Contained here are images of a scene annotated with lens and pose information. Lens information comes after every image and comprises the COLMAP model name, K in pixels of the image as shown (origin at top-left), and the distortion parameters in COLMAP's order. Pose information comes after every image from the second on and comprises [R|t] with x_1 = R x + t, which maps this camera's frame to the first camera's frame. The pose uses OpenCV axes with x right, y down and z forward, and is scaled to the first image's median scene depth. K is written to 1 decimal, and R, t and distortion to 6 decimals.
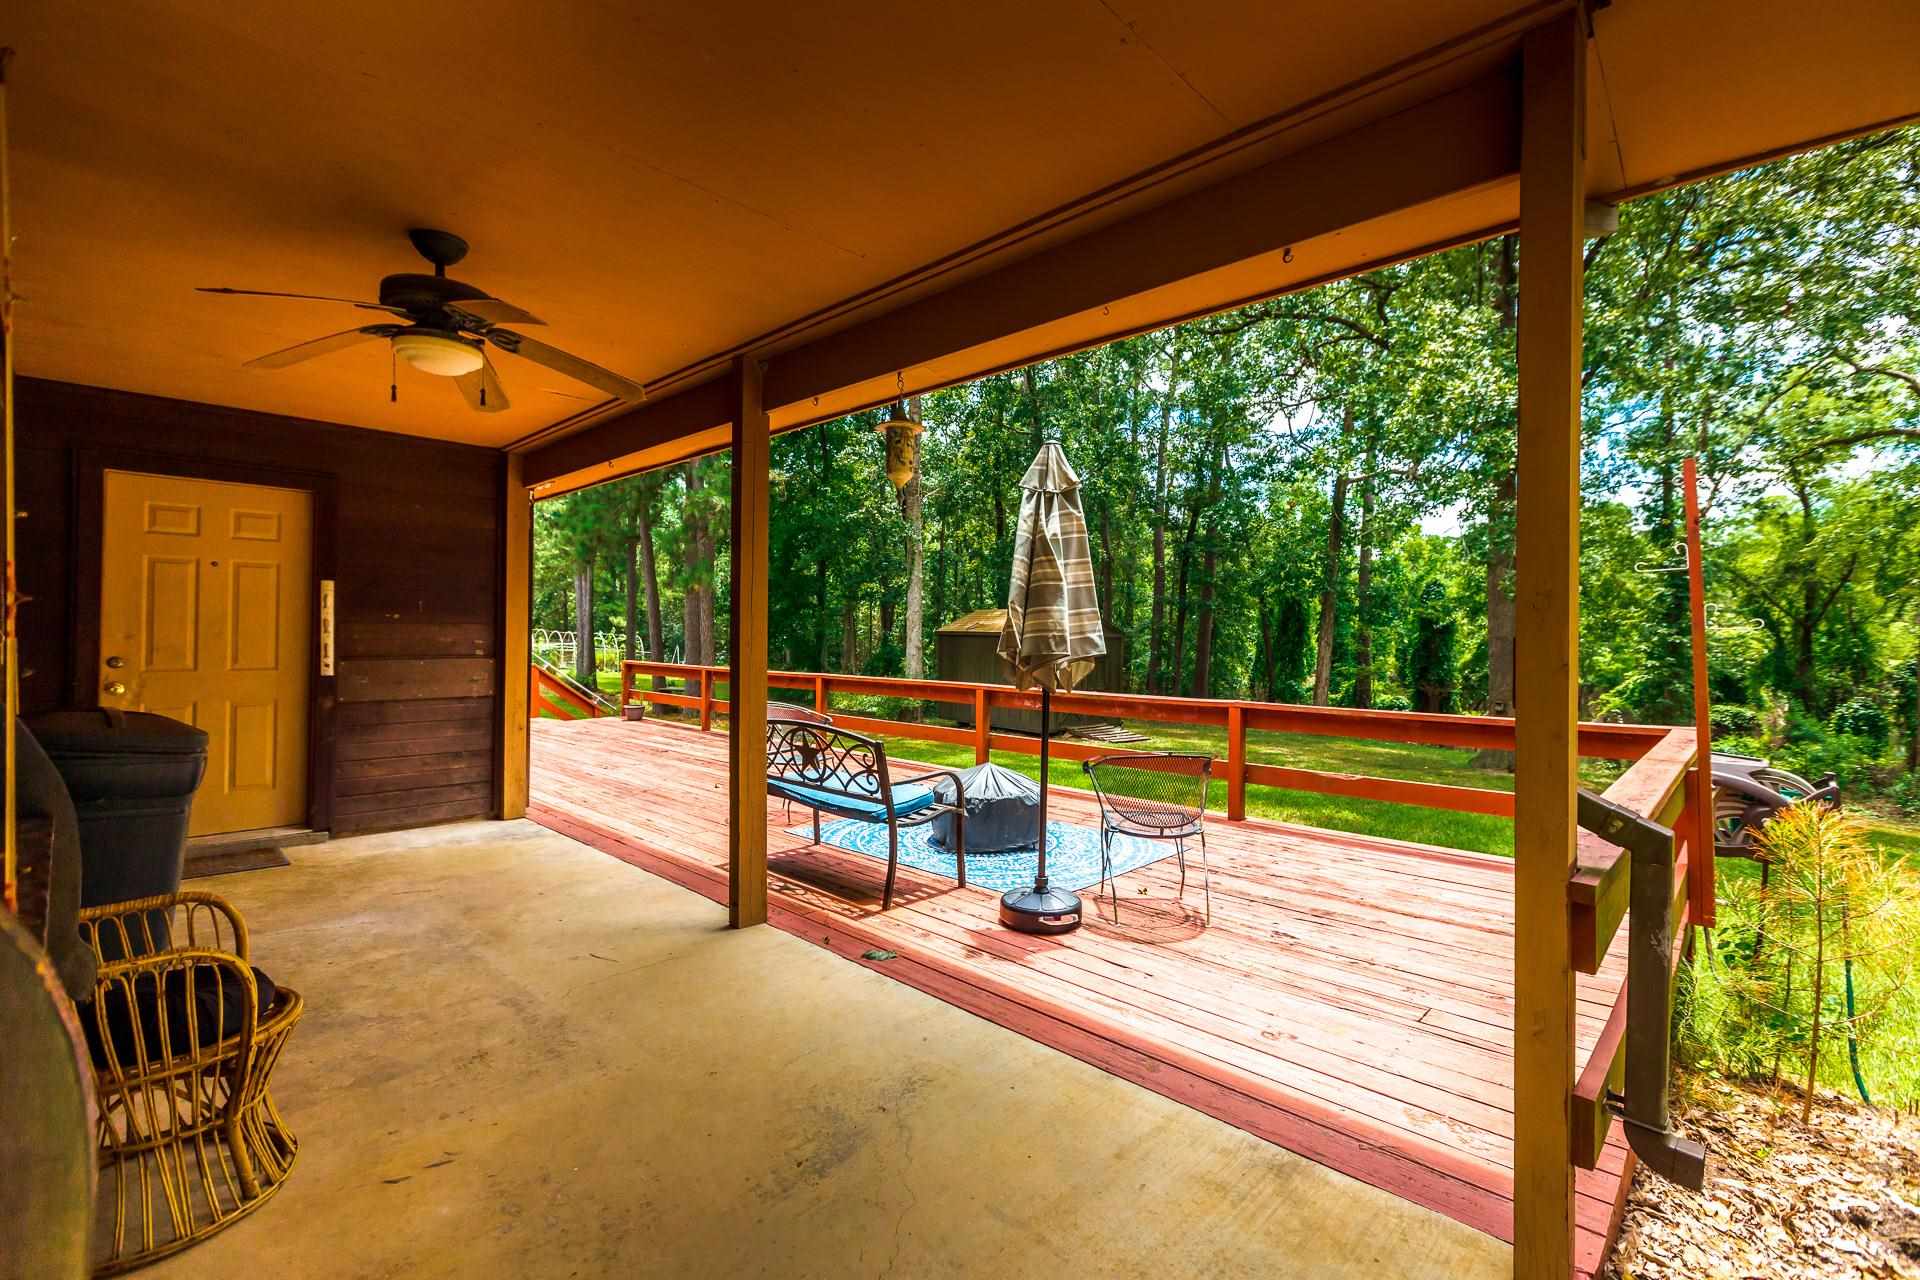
lens RADIAL K [[848.4, 0, 960.3], [0, 848.4, 633.9], [0, 0, 1]] dist [-0.004354, -0.000109]
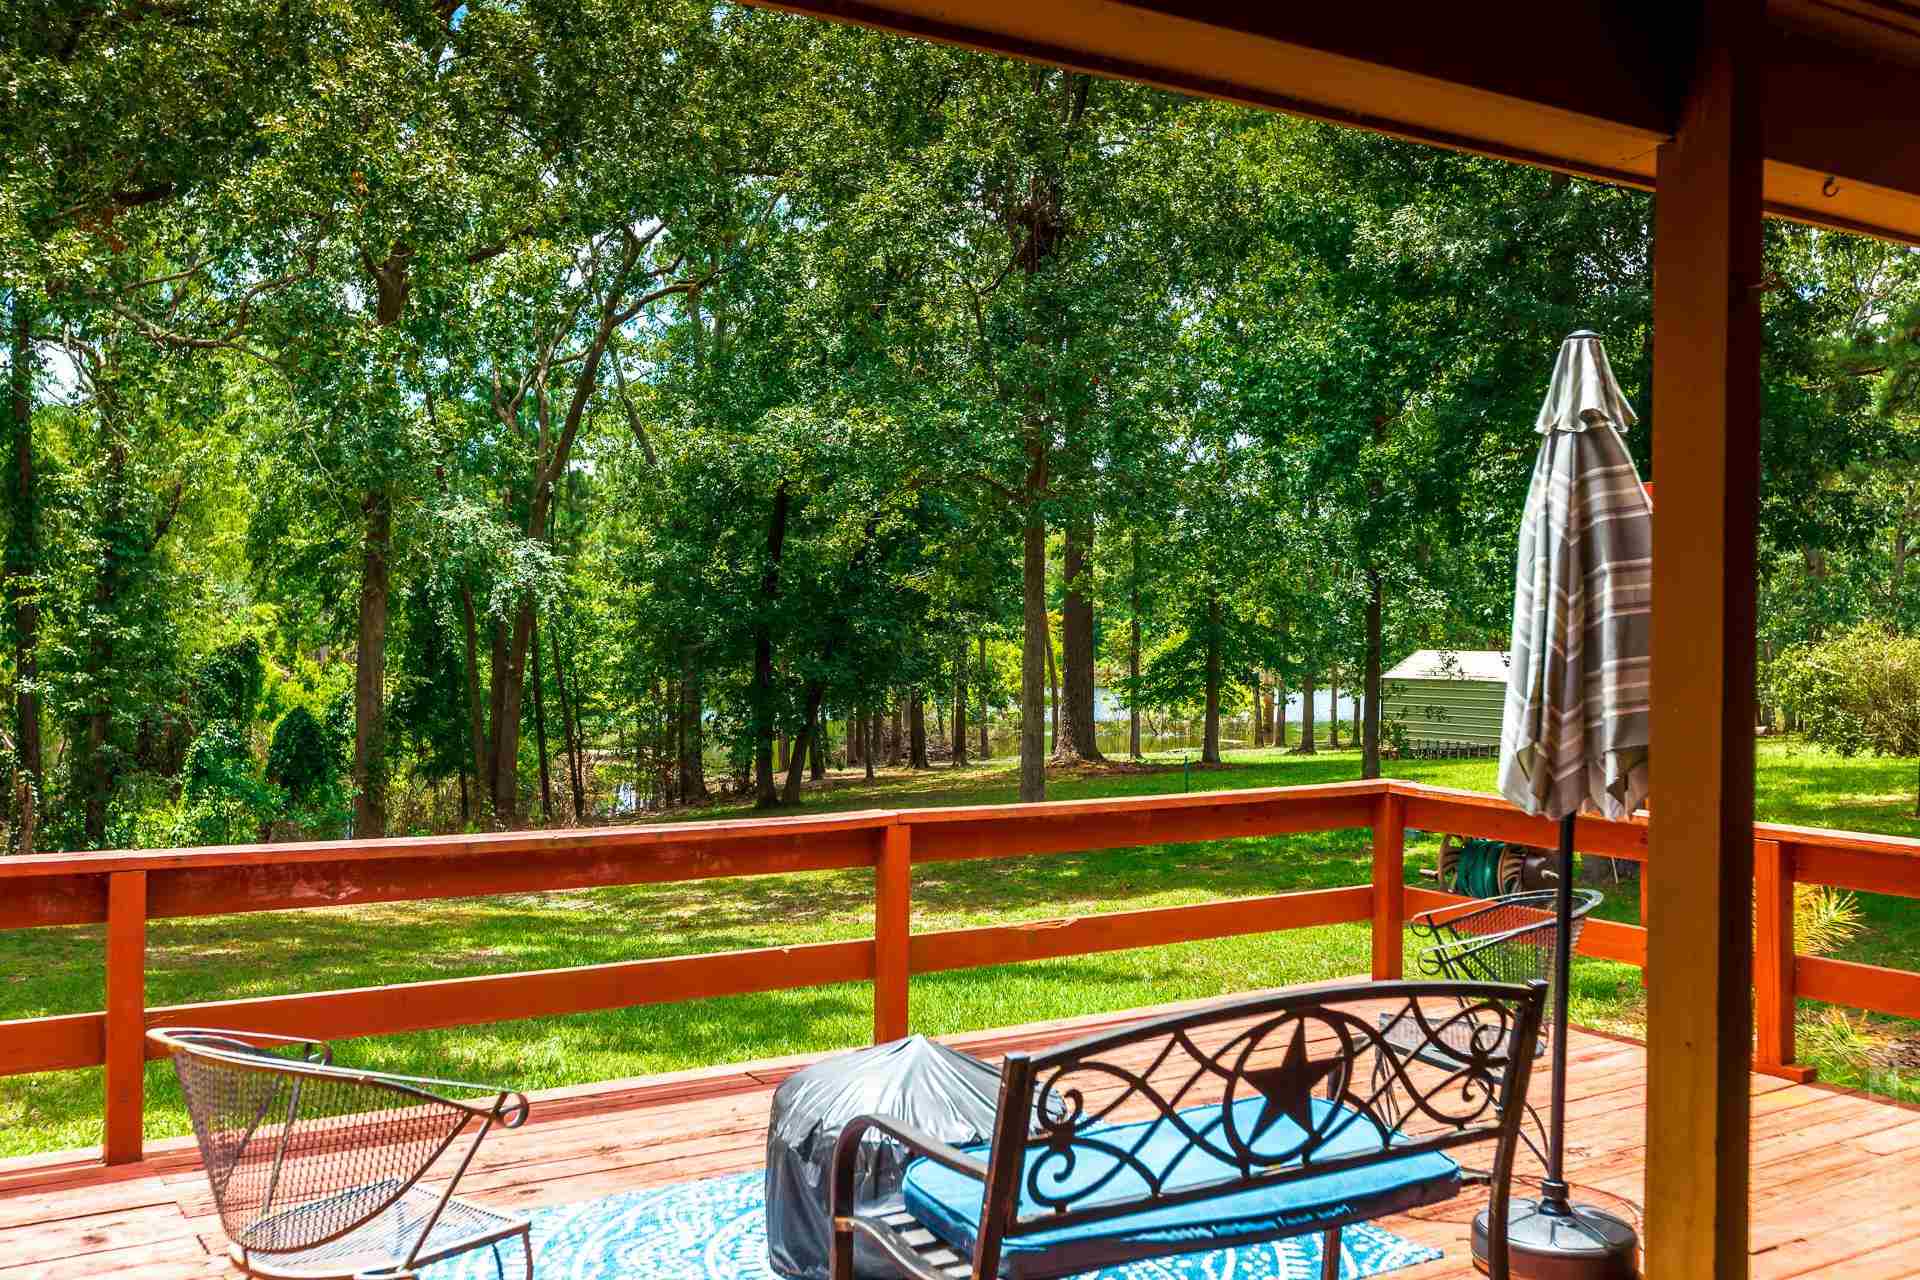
lens RADIAL K [[1880.0, 0, 960.5], [0, 1880.0, 638.0], [0, 0, 1]] dist [-0.006155, 0.000000]
pose [[0.220953, -0.016410, 0.975146, -0.945046], [-0.007372, 0.999802, 0.018496, -0.051304], [-0.975257, -0.011276, 0.220788, 0.965203]]
